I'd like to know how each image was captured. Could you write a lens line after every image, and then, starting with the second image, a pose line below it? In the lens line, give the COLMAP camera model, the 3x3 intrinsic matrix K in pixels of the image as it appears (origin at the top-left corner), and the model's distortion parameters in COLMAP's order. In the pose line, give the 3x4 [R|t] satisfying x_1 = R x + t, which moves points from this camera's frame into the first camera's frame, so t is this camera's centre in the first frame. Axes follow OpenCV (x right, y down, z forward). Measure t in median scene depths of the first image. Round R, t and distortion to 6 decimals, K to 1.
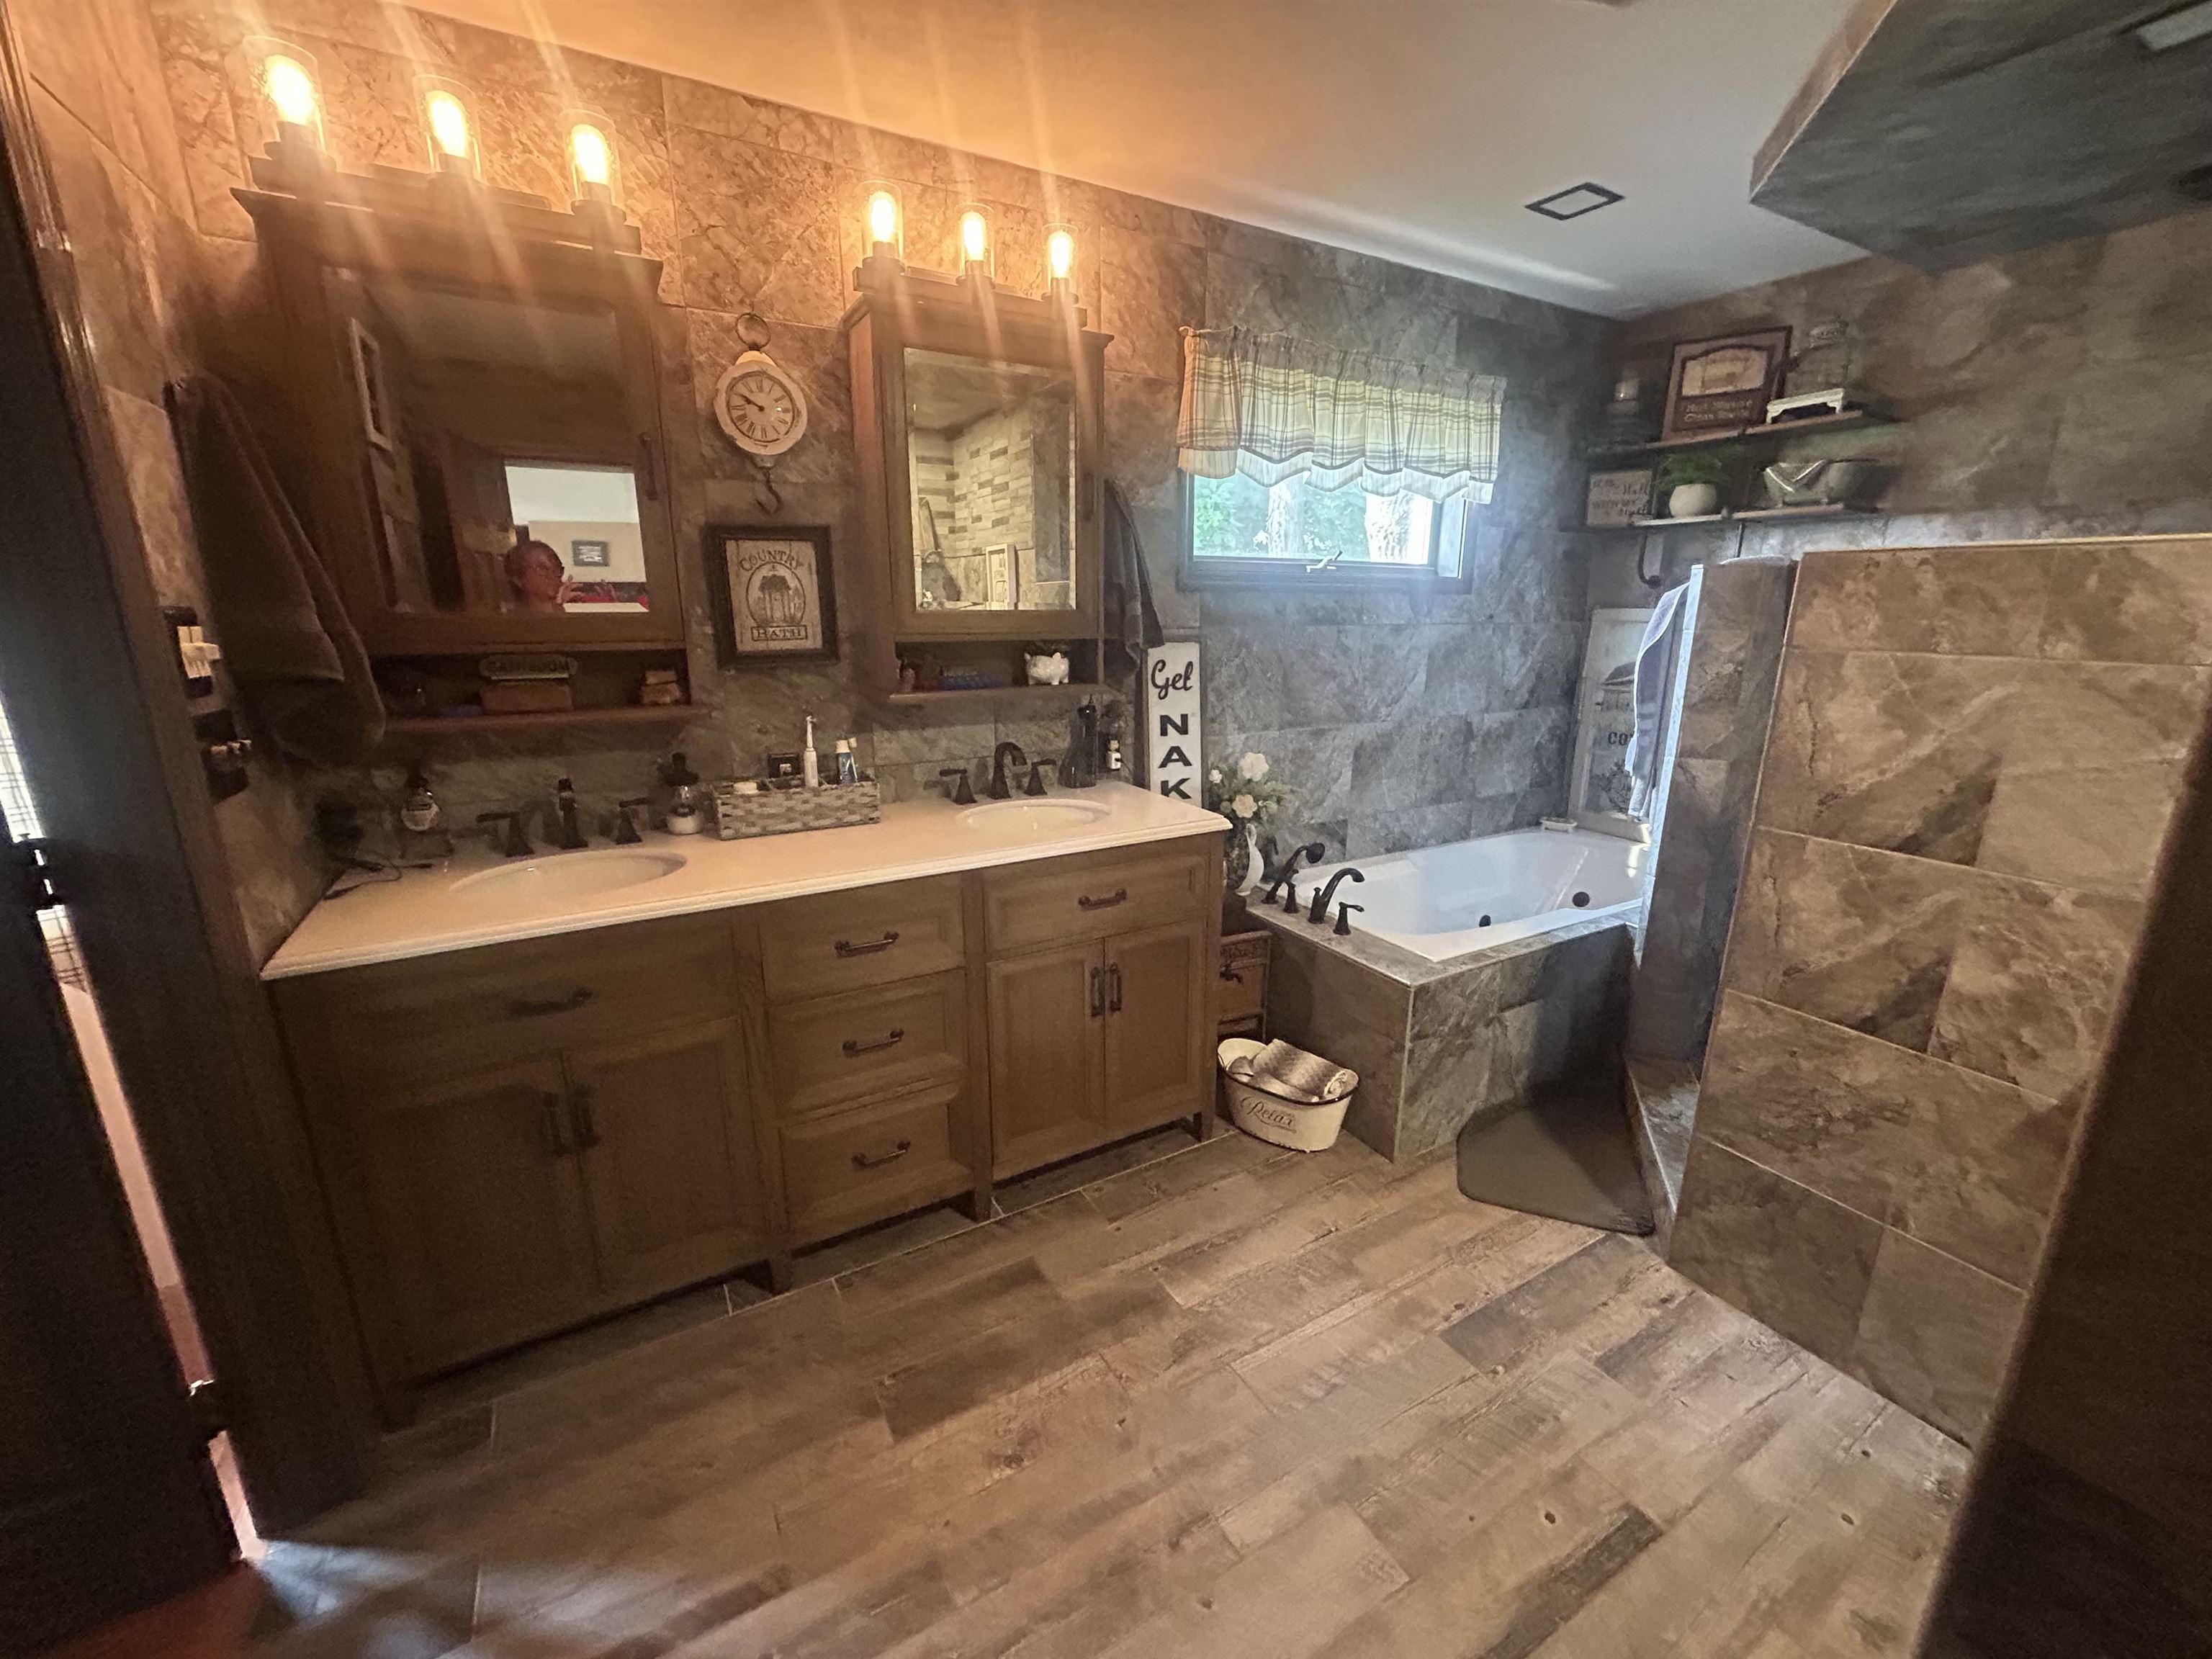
lens RADIAL K [[886.0, 0, 1103.8], [0, 886.0, 828.1], [0, 0, 1]] dist [-0.001640, 0.000277]
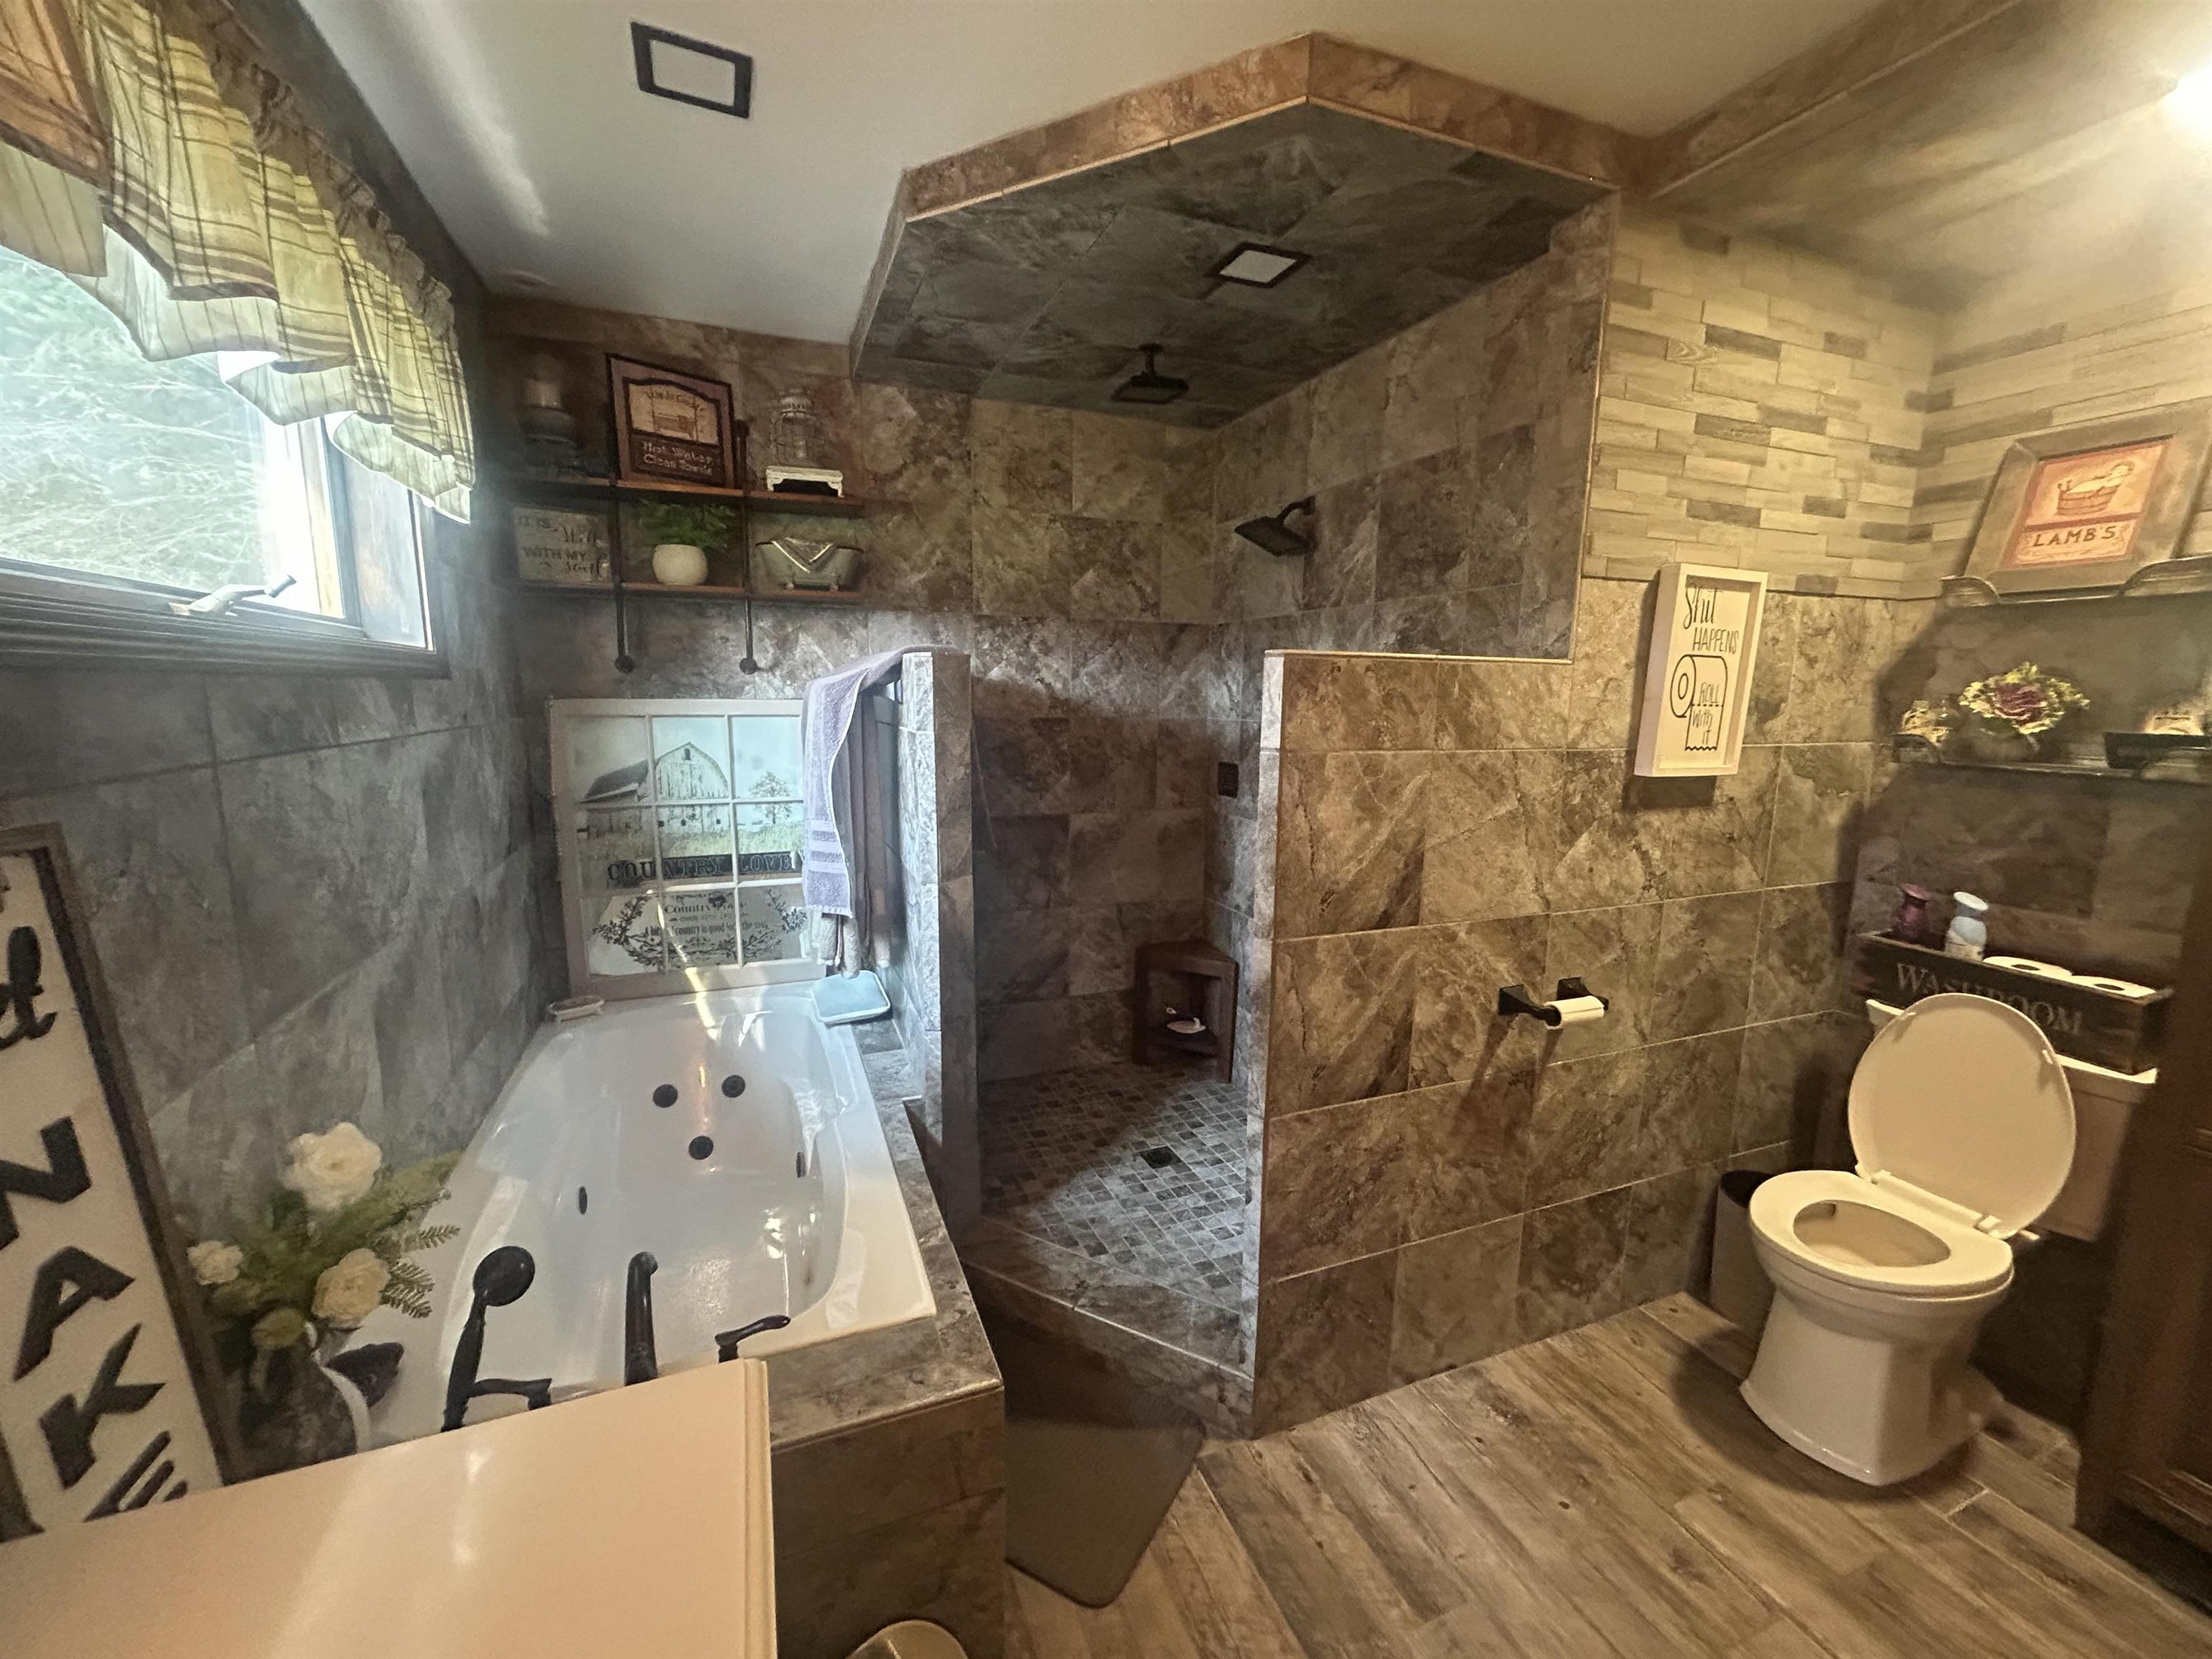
lens RADIAL K [[886.0, 0, 1103.8], [0, 886.0, 828.1], [0, 0, 1]] dist [-0.001640, 0.000277]
pose [[0.134860, -0.154654, 0.978721, -0.184704], [0.233403, 0.964909, 0.120311, -0.286083], [-0.962983, 0.212211, 0.166225, 1.053904]]
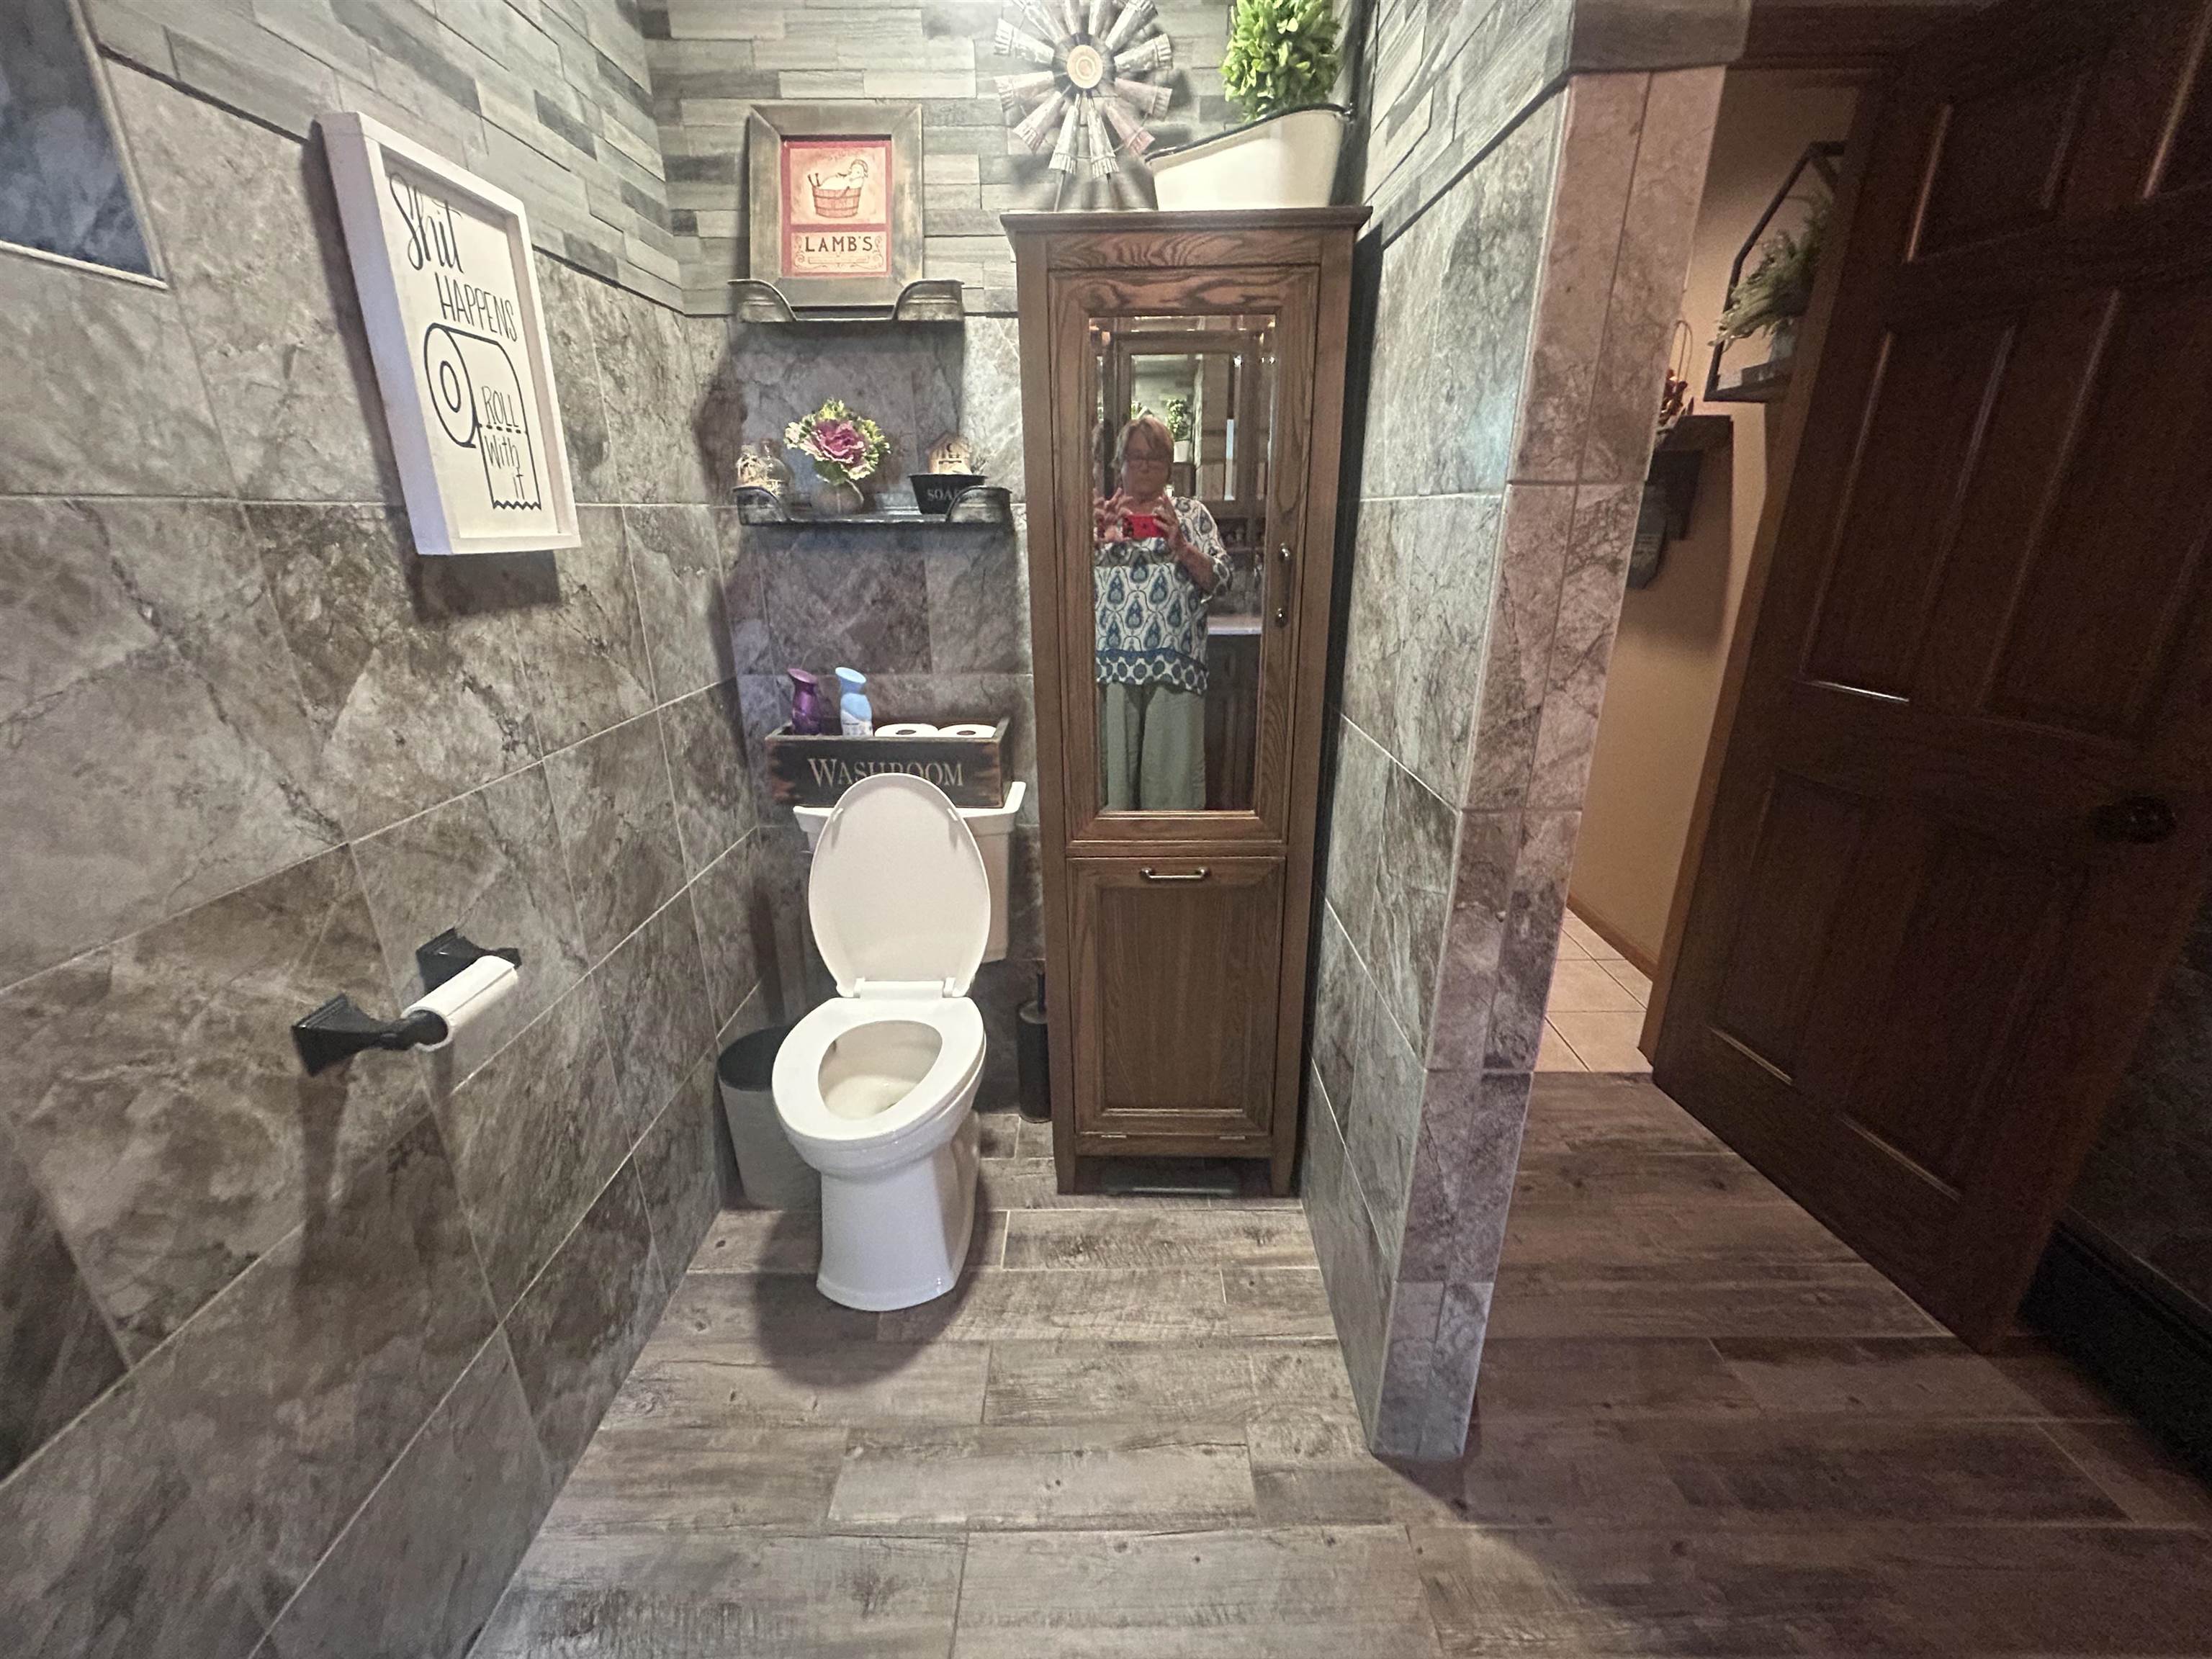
lens RADIAL K [[886.0, 0, 1103.8], [0, 886.0, 828.1], [0, 0, 1]] dist [-0.001640, 0.000277]
pose [[-0.866221, -0.163588, 0.472124, 0.285701], [0.128830, 0.839818, 0.527360, -0.160527], [-0.482768, 0.517634, -0.706393, 0.880054]]
